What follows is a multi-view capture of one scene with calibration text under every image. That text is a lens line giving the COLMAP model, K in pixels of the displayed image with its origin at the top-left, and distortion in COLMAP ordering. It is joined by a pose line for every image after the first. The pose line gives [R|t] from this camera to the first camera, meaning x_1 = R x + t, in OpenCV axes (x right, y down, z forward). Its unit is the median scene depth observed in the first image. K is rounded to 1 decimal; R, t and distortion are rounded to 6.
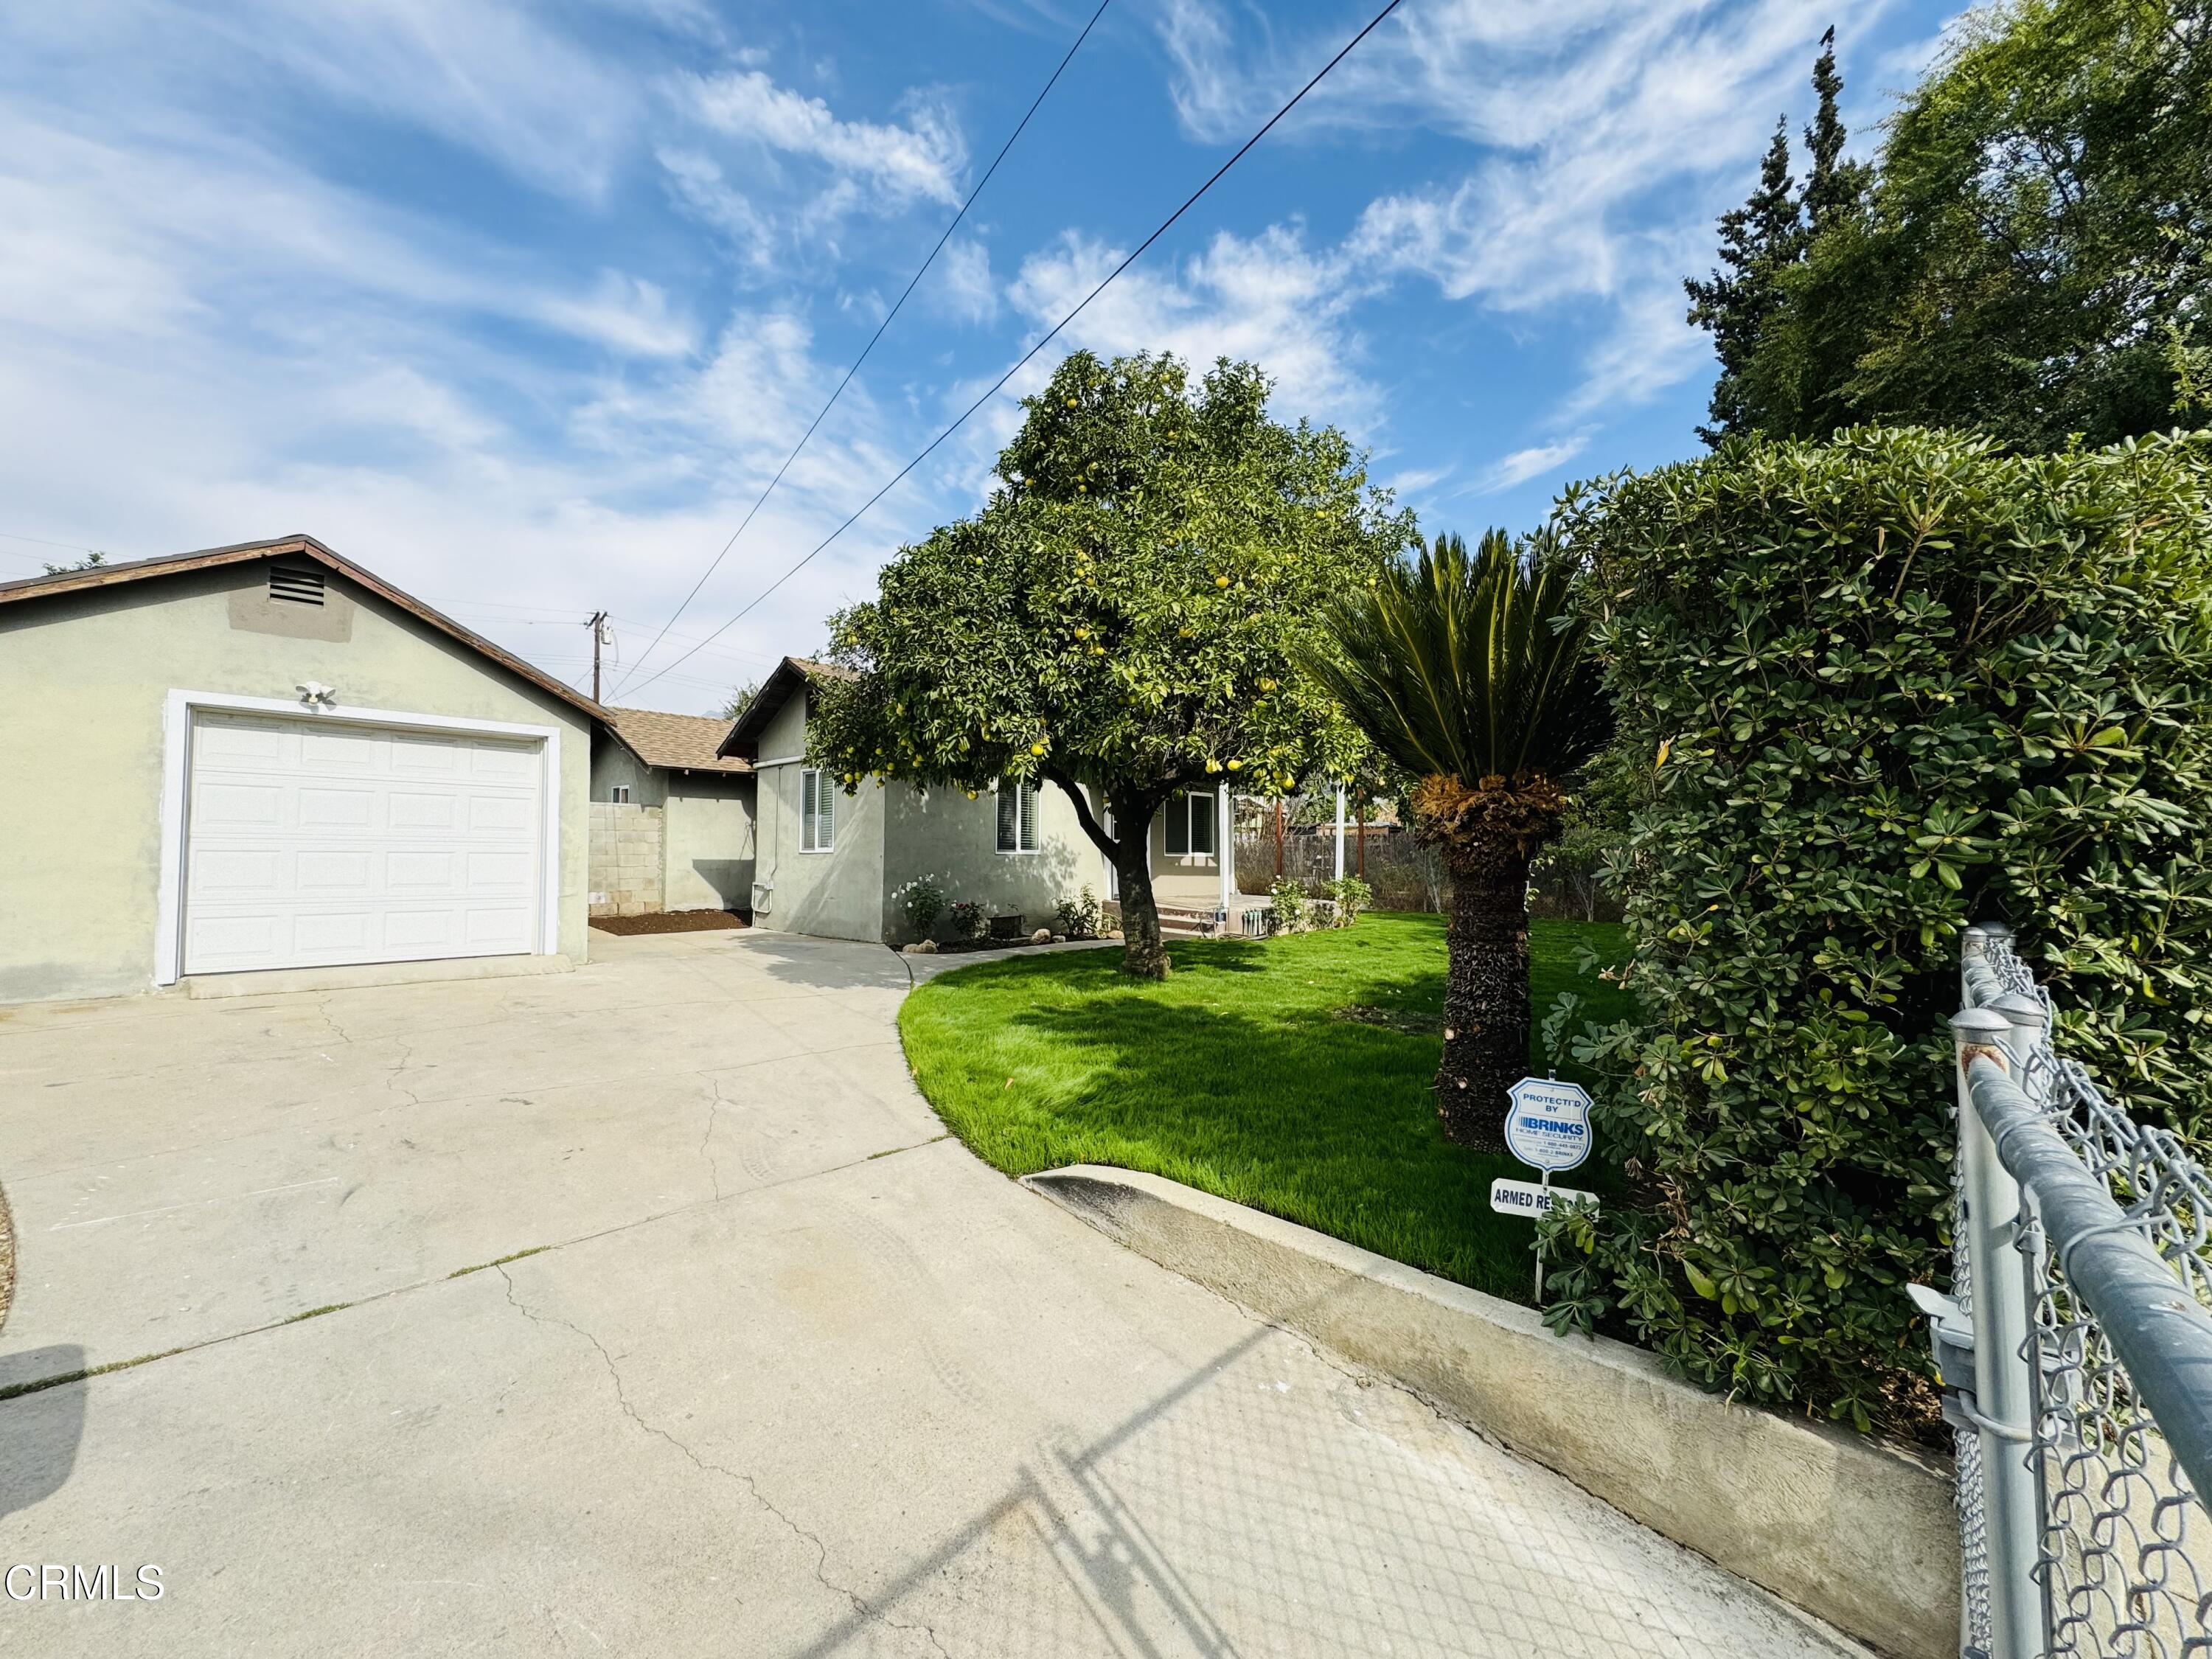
lens RADIAL K [[878.5, 0, 1102.7], [0, 878.5, 812.6], [0, 0, 1]] dist [-0.001589, -0.000135]
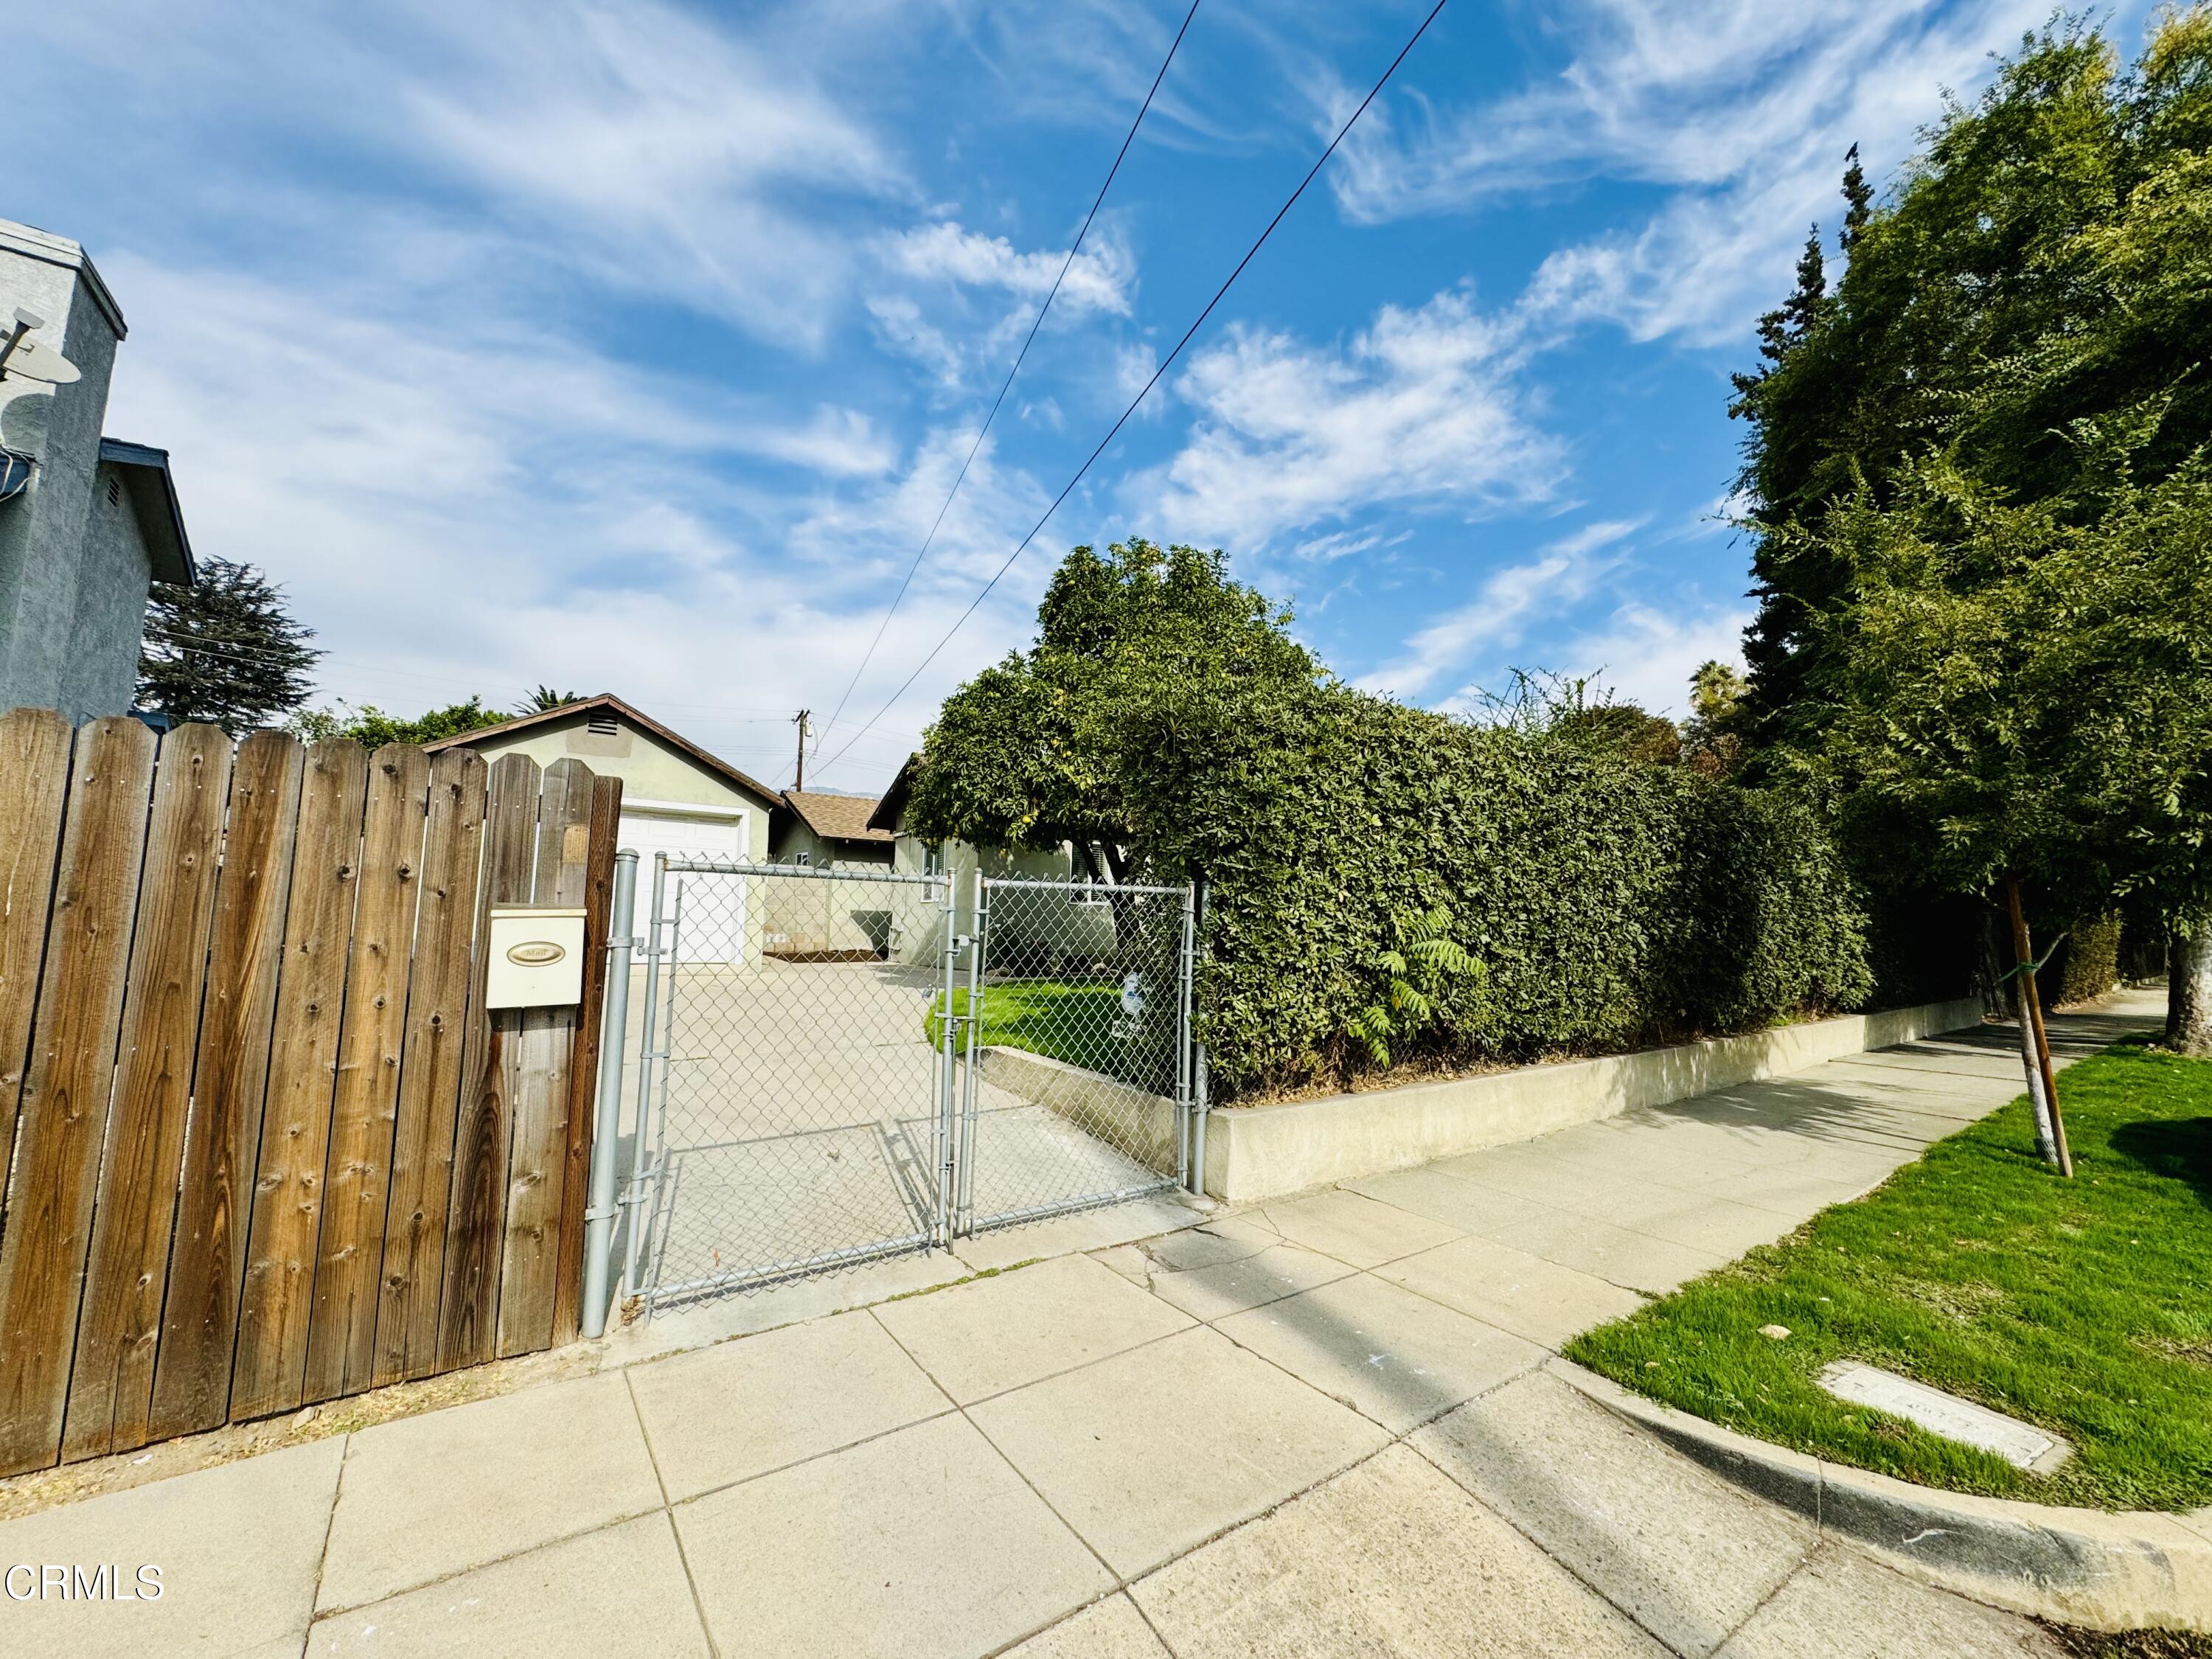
lens RADIAL K [[878.5, 0, 1102.7], [0, 878.5, 826.3], [0, 0, 1]] dist [-0.001589, -0.000135]
pose [[0.980939, -0.010526, -0.194032, 0.276123], [-0.002390, 0.997803, -0.066212, 0.030556], [0.194303, 0.065413, 0.978758, -0.361670]]
